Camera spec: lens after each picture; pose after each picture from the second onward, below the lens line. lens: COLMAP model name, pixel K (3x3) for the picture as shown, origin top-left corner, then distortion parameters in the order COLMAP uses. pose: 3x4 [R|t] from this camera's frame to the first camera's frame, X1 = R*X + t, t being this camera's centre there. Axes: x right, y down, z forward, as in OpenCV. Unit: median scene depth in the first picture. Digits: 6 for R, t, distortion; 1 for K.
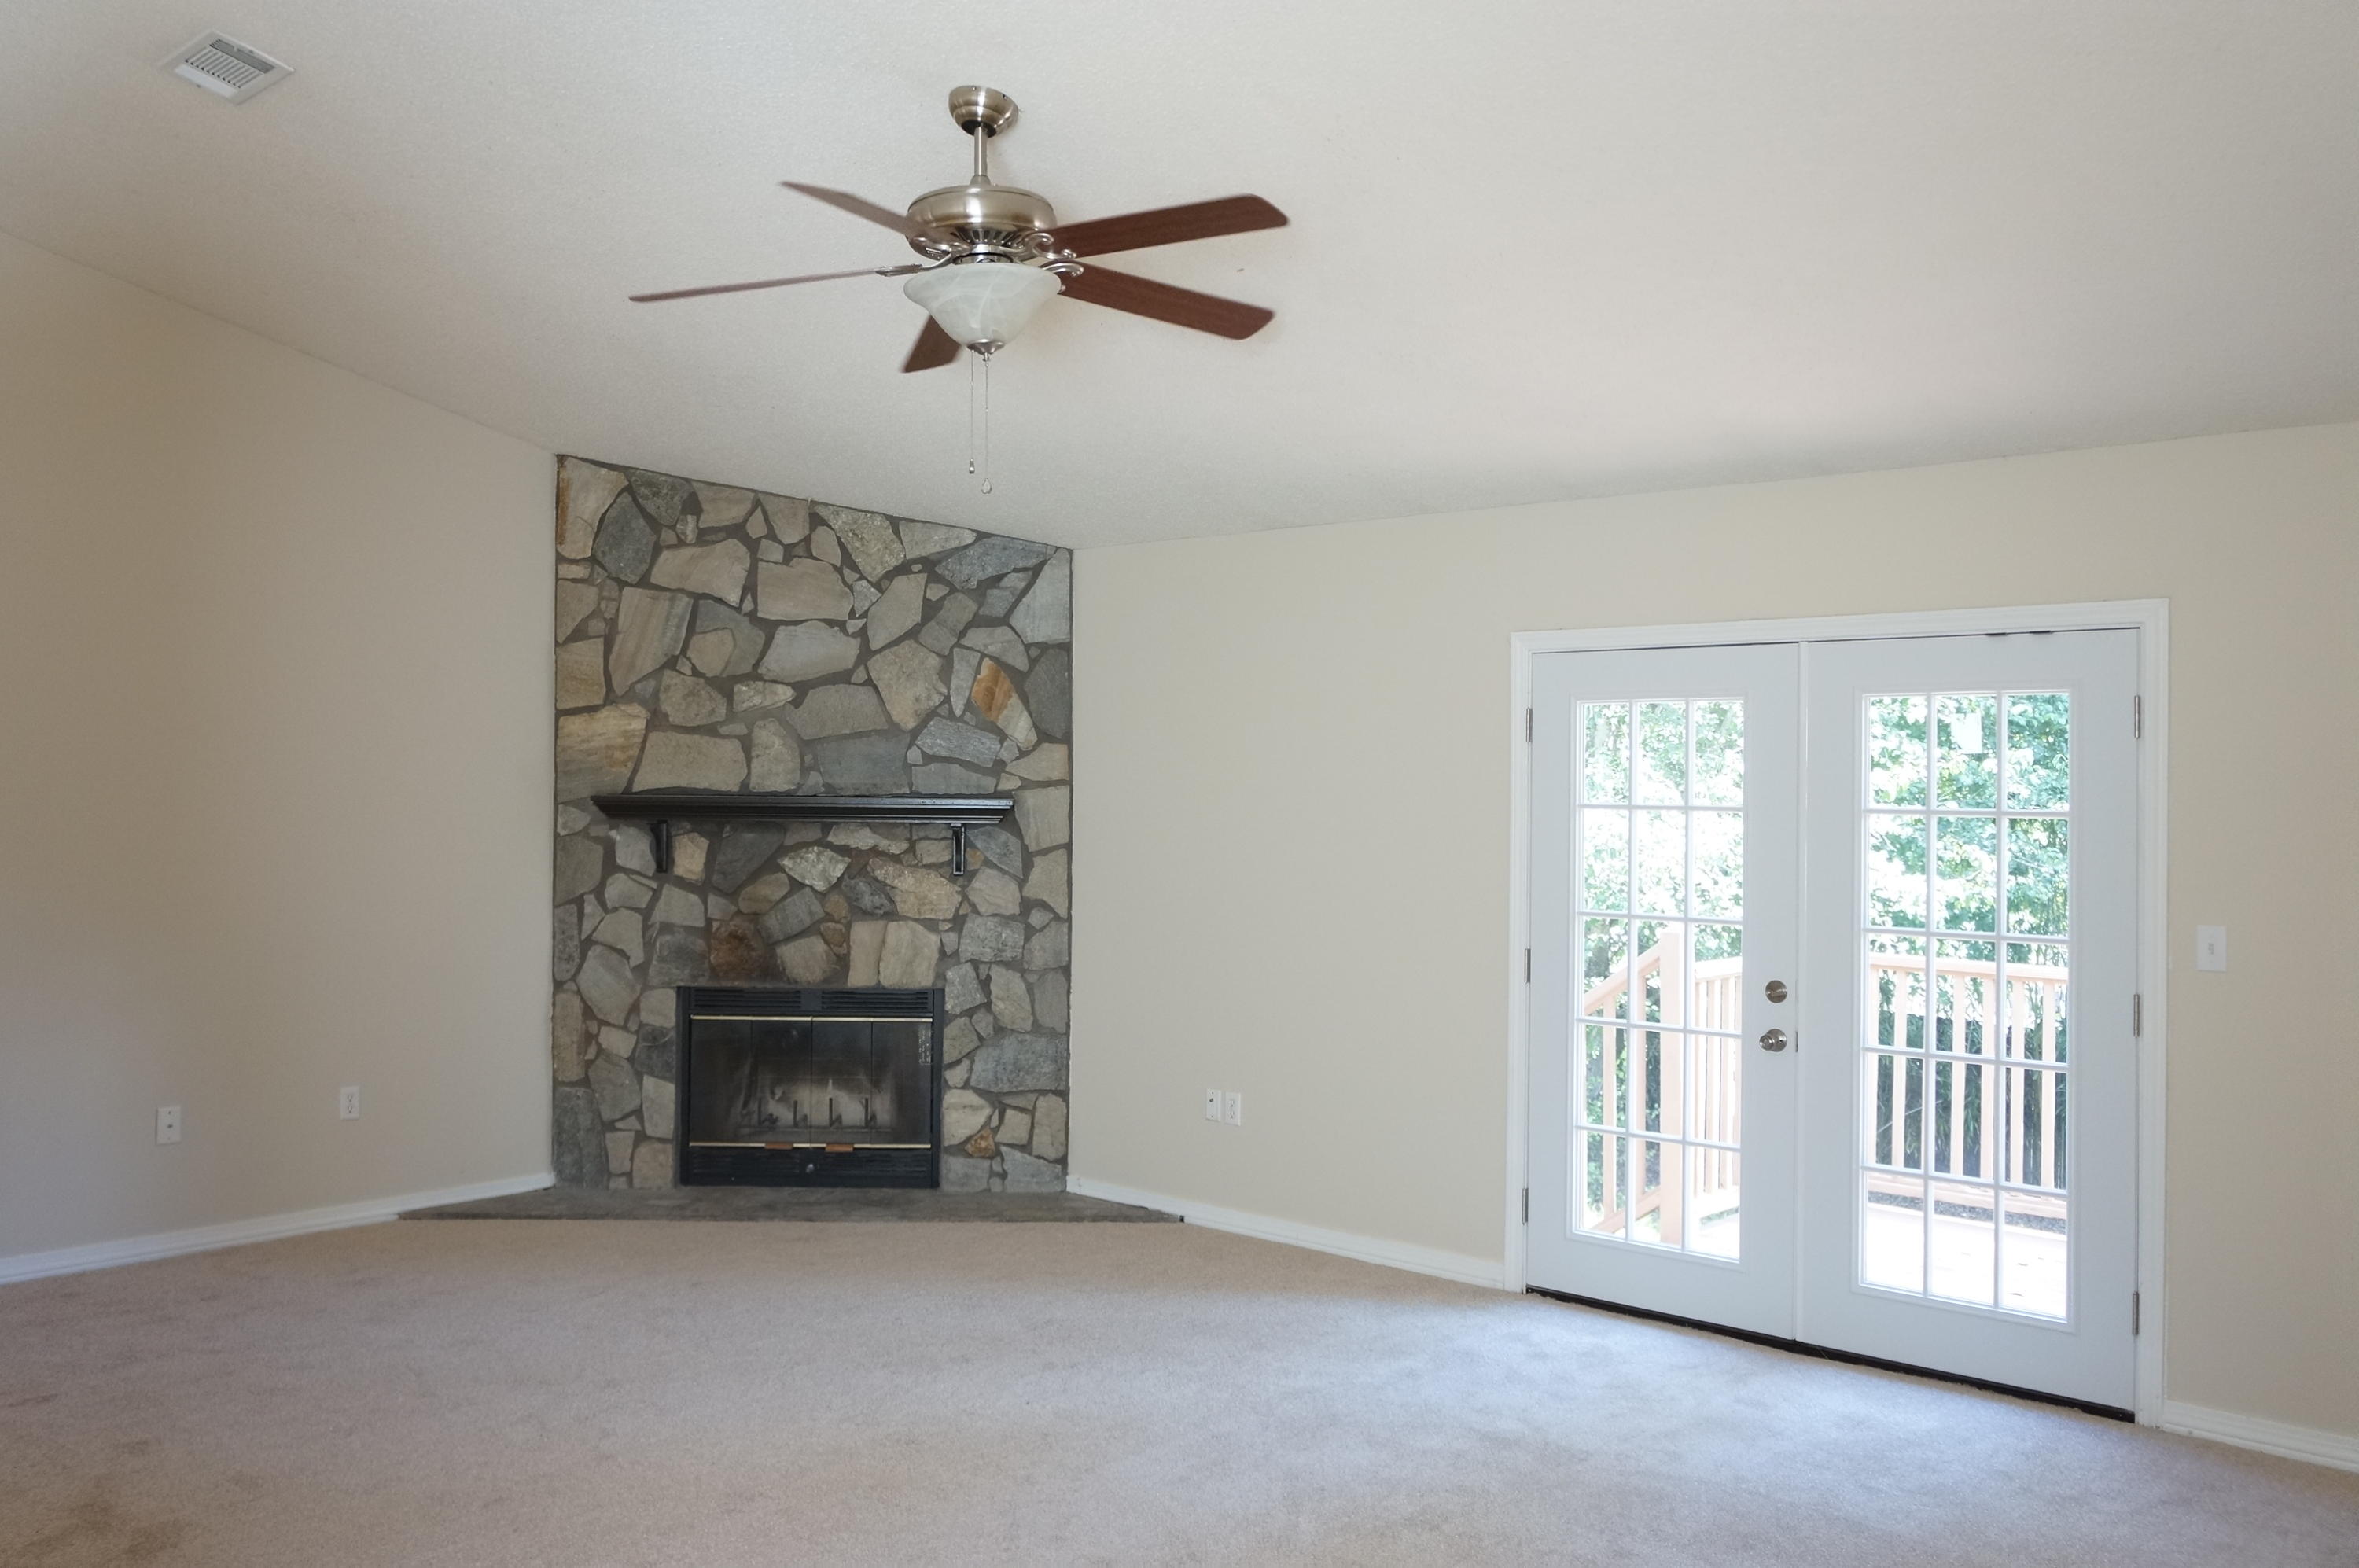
lens RADIAL K [[2080.6, 0, 1180.2], [0, 2080.6, 784.9], [0, 0, 1]] dist [0.019171, 0.021782]
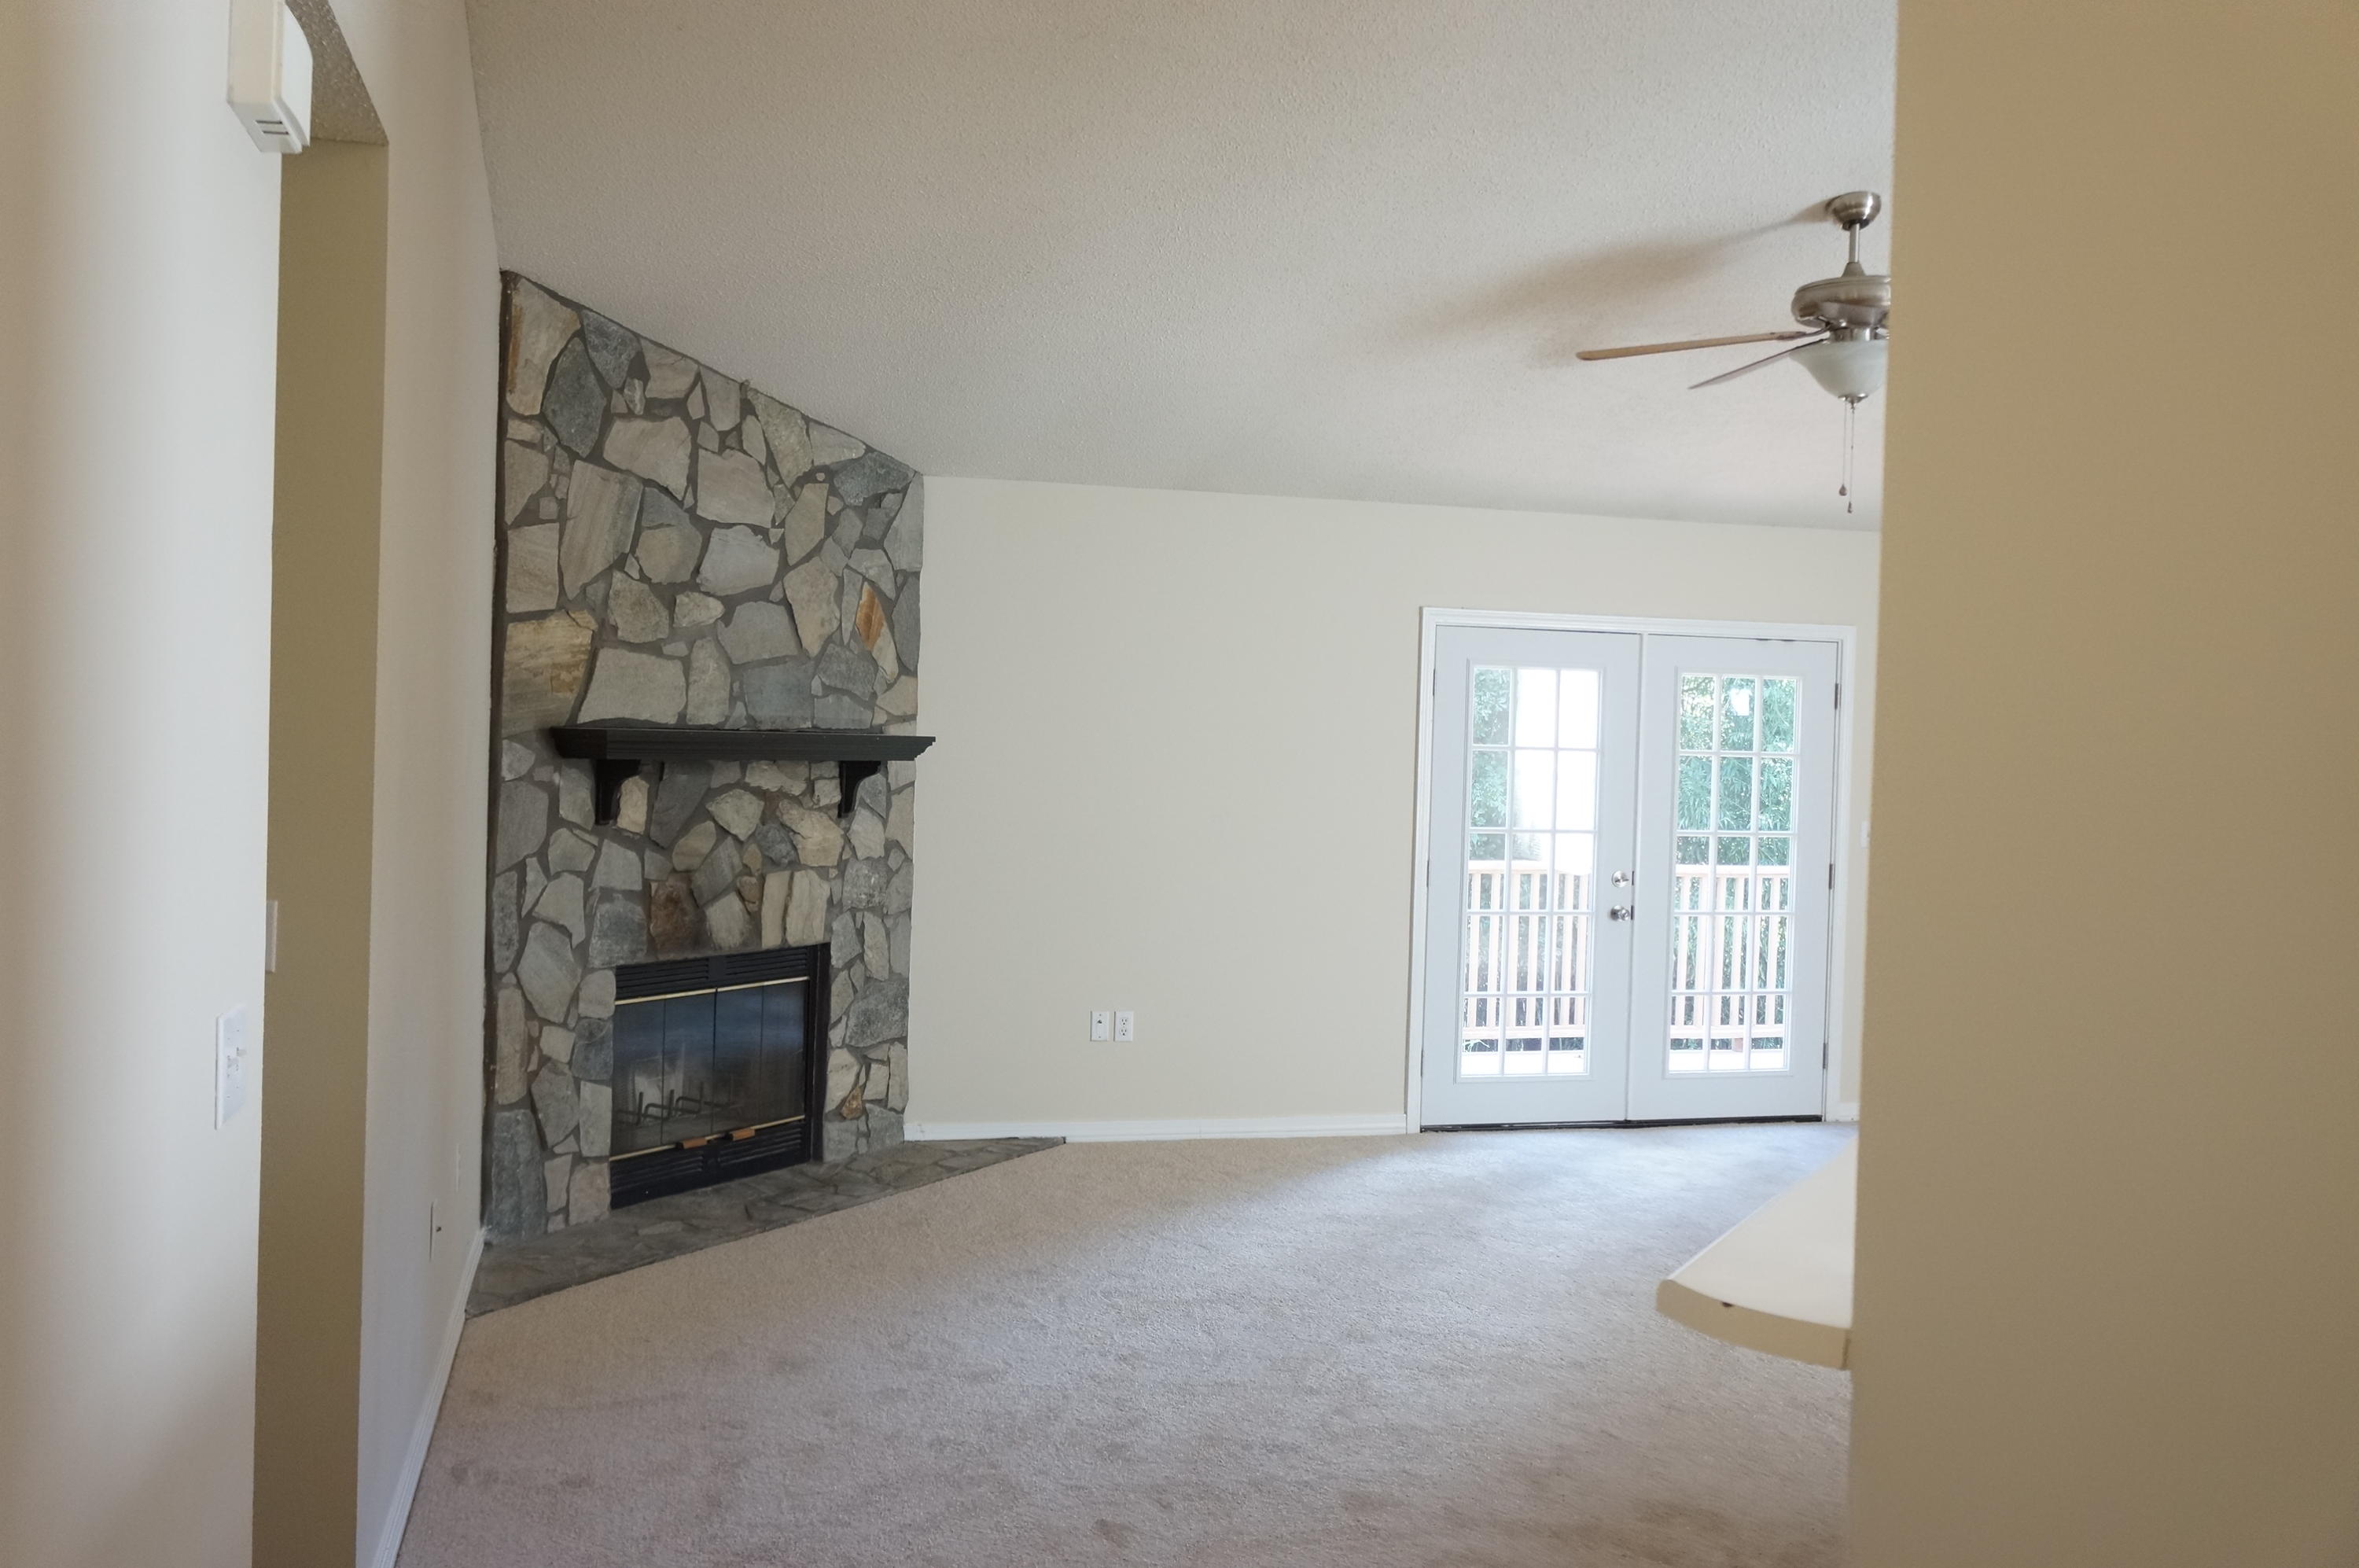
lens RADIAL K [[2080.6, 0, 1183.7], [0, 2080.6, 782.8], [0, 0, 1]] dist [0.019171, 0.021782]
pose [[0.511271, -0.017358, 0.859244, -0.820094], [-0.021632, 0.999219, 0.033057, -0.005350], [-0.859147, -0.035488, 0.510497, 0.403463]]
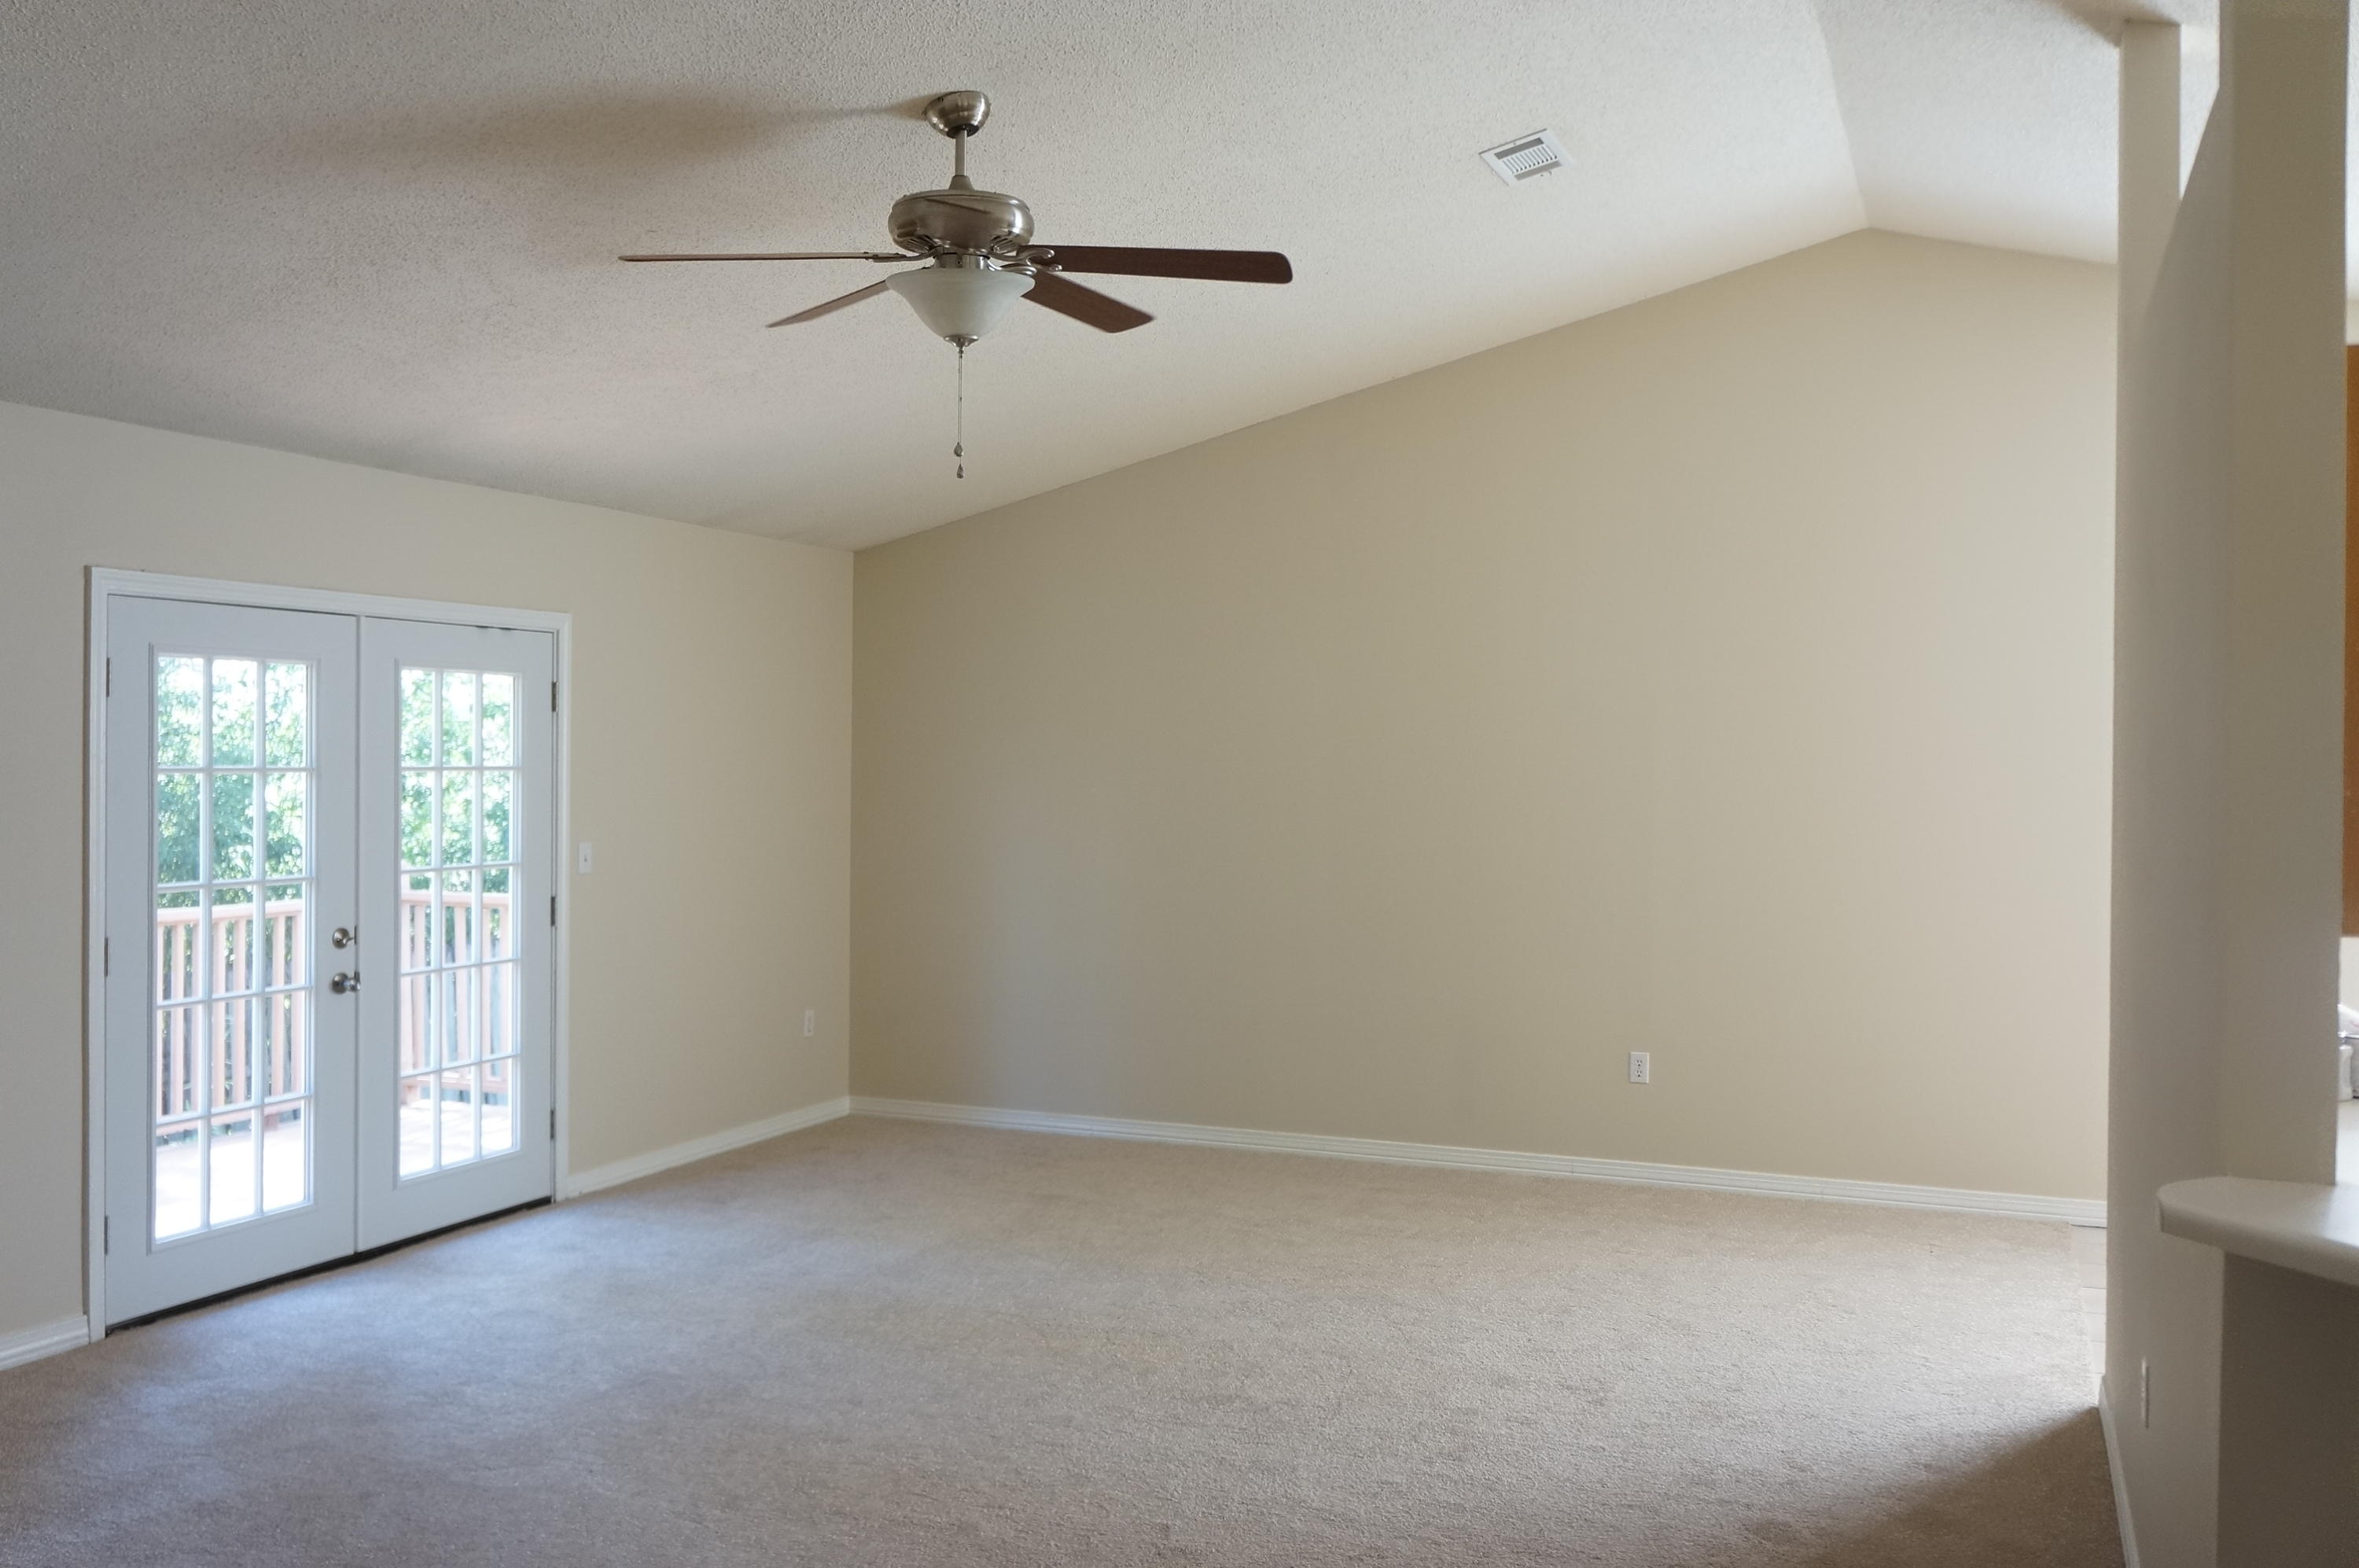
lens RADIAL K [[2080.6, 0, 1181.4], [0, 2080.6, 790.9], [0, 0, 1]] dist [0.019171, 0.021782]
pose [[-0.356548, -0.026022, 0.933915, -0.662211], [-0.005575, 0.999653, 0.025726, -0.005546], [-0.934260, 0.003966, -0.356569, 0.741208]]
